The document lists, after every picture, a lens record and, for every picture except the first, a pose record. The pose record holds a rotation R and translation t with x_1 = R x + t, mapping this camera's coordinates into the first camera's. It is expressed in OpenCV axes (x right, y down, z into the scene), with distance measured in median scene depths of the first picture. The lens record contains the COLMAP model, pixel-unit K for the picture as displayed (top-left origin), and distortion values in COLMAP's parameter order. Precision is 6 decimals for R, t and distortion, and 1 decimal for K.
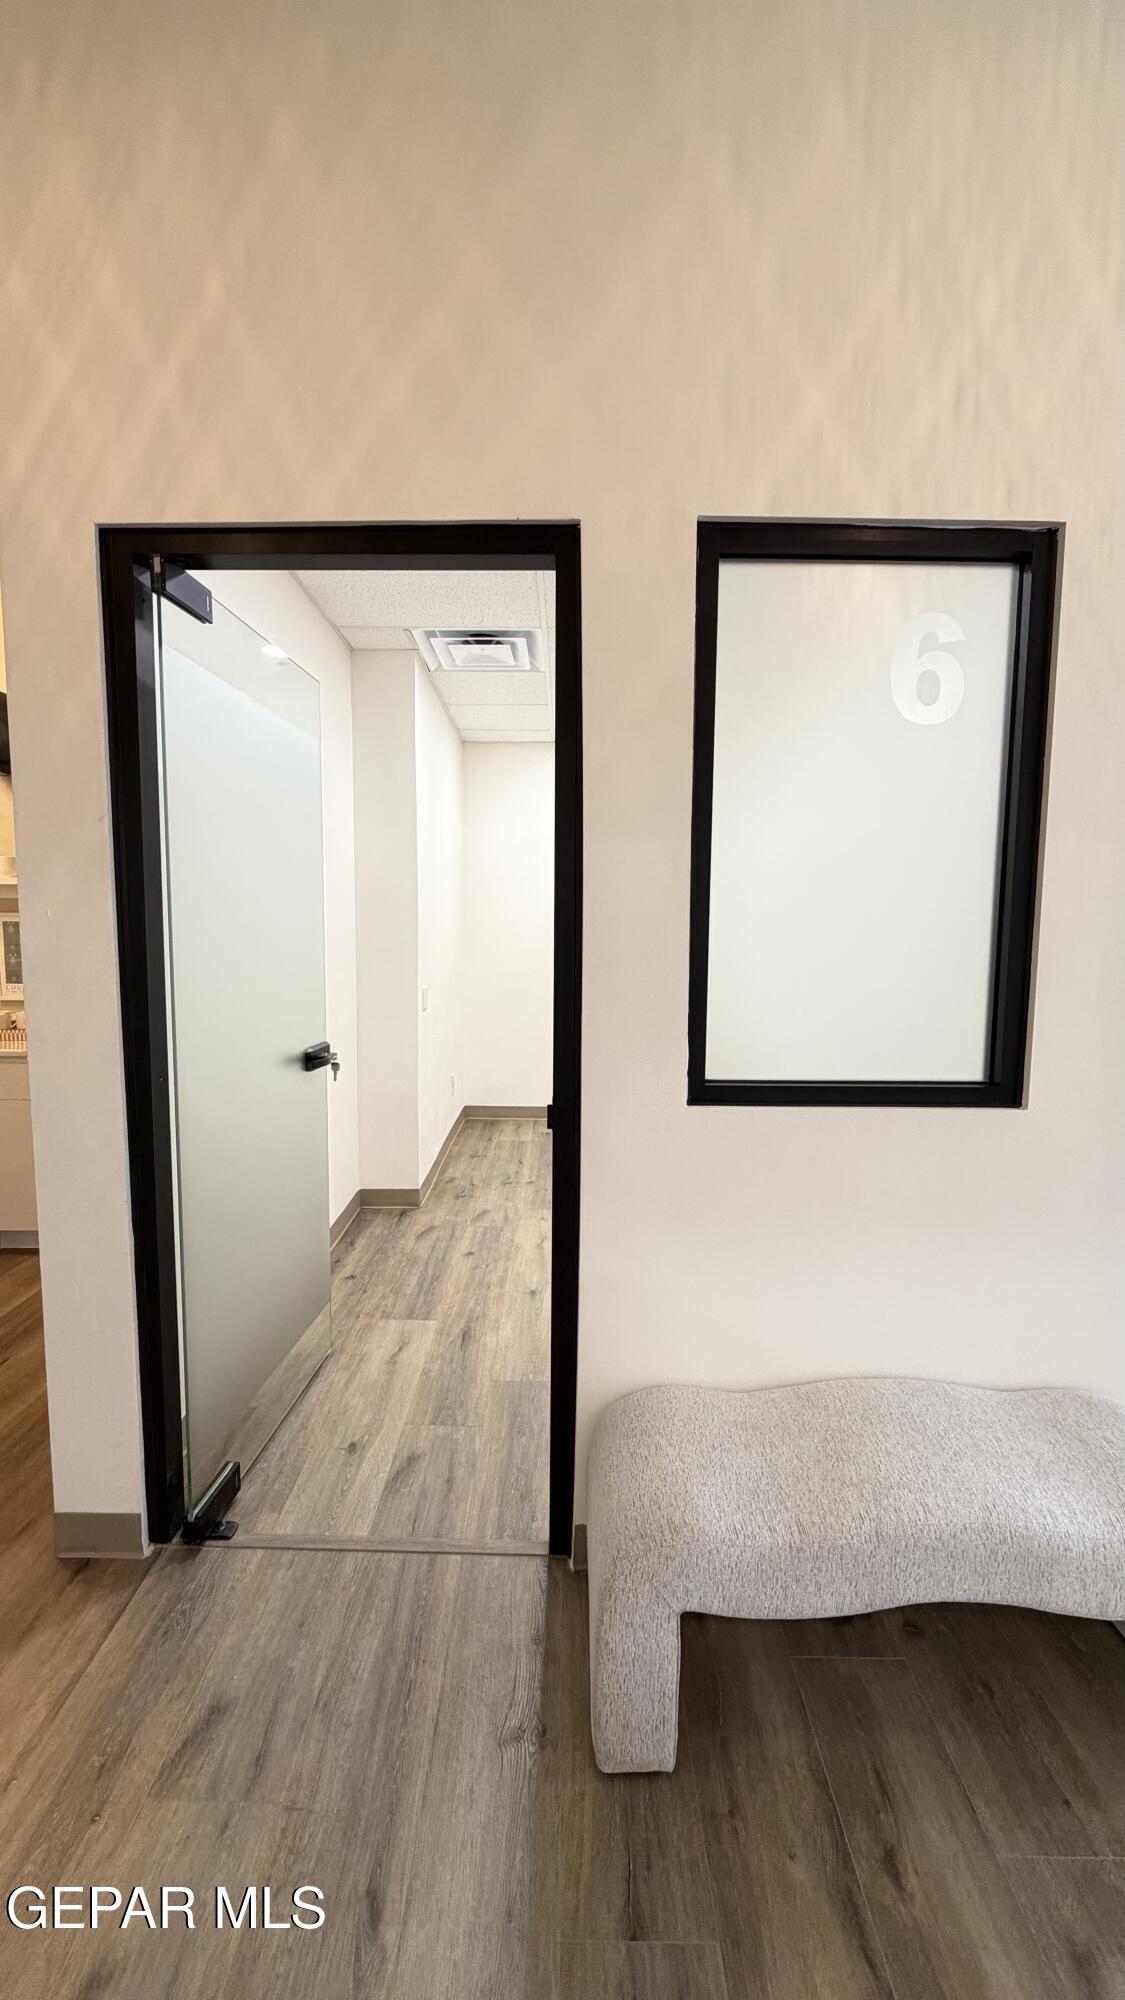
lens RADIAL K [[805.5, 0, 564.2], [0, 805.5, 987.2], [0, 0, 1]] dist [-0.001333, 0.002425]
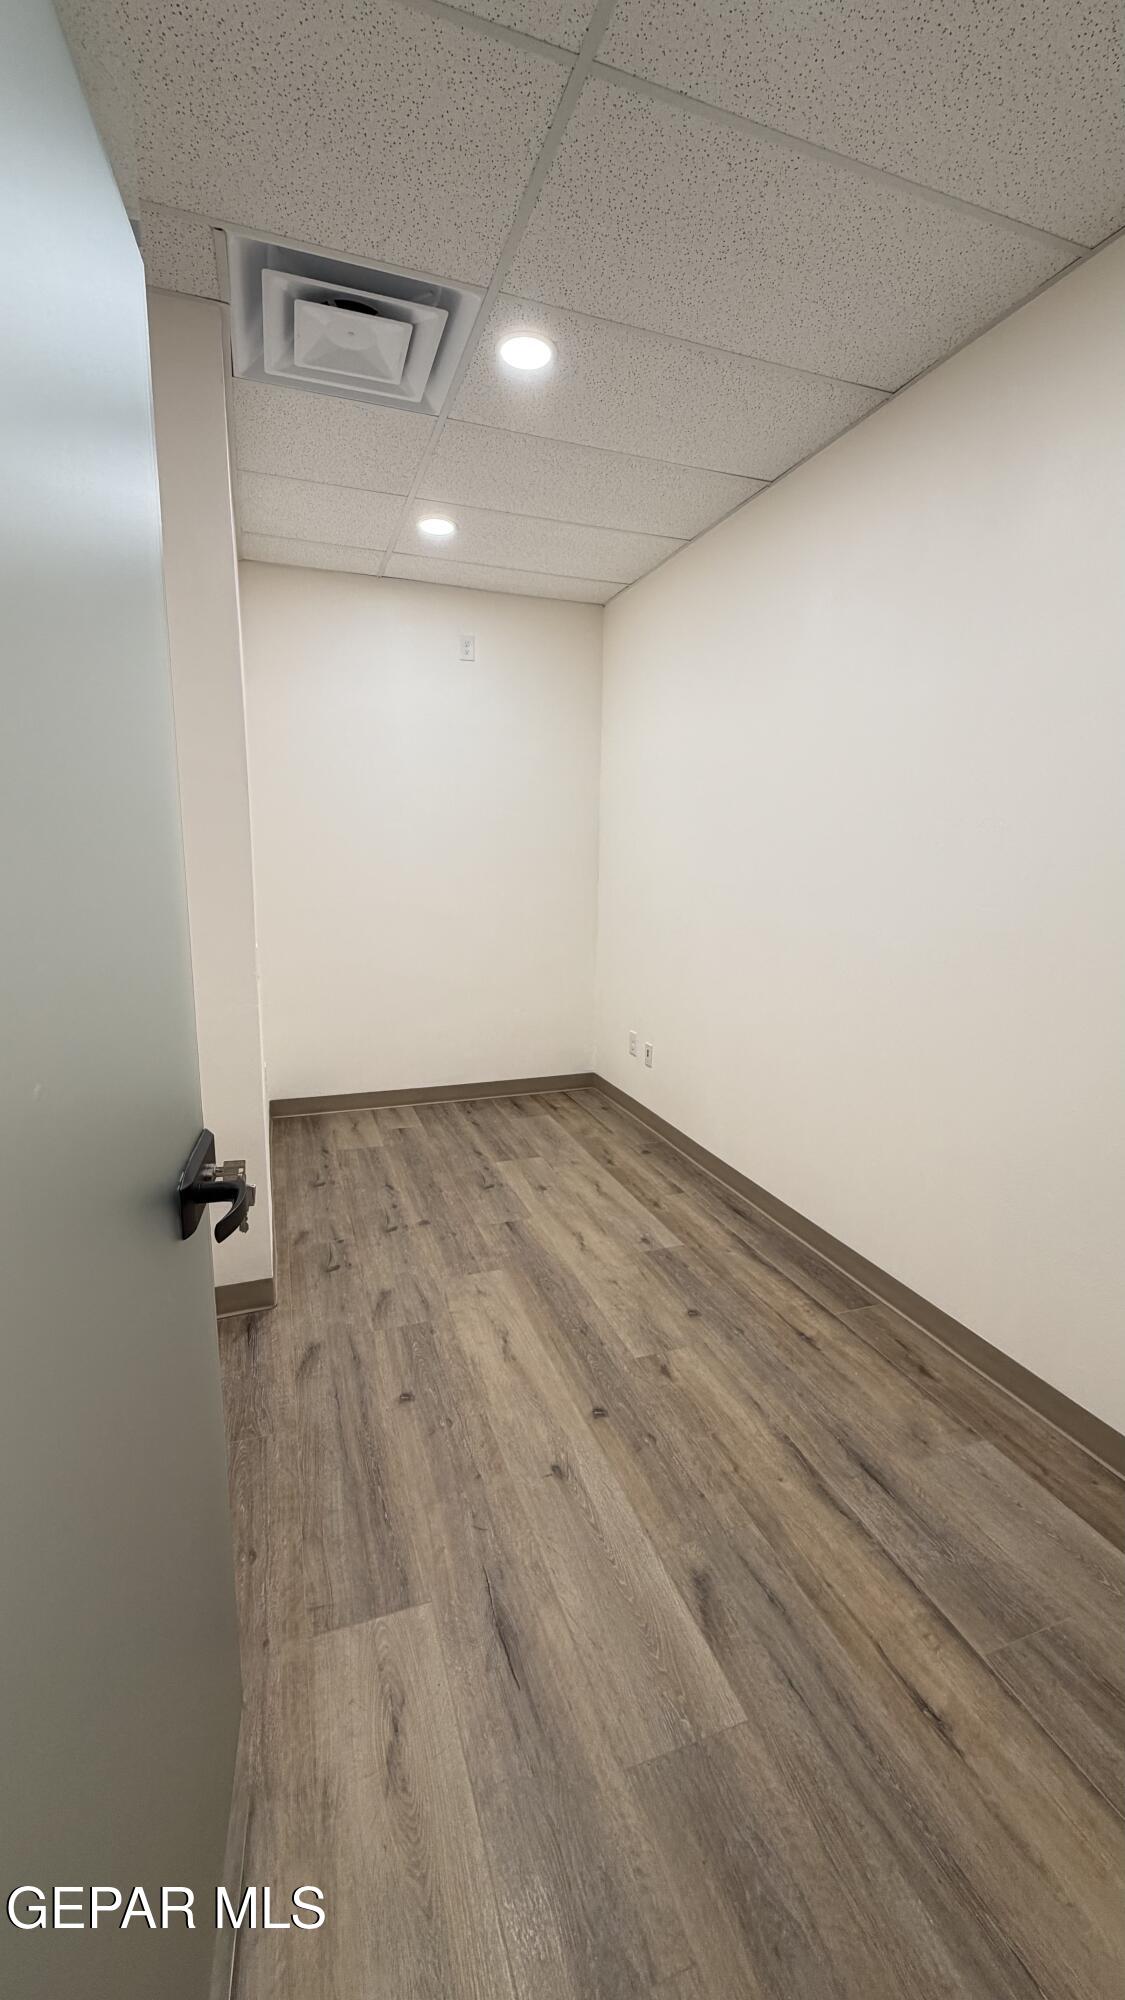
lens RADIAL K [[805.5, 0, 579.1], [0, 805.5, 1003.7], [0, 0, 1]] dist [-0.001333, 0.002425]
pose [[0.937478, -0.060032, 0.342829, -0.175377], [0.021561, 0.993138, 0.114947, -0.024900], [-0.347377, -0.100369, 0.932339, 0.405576]]
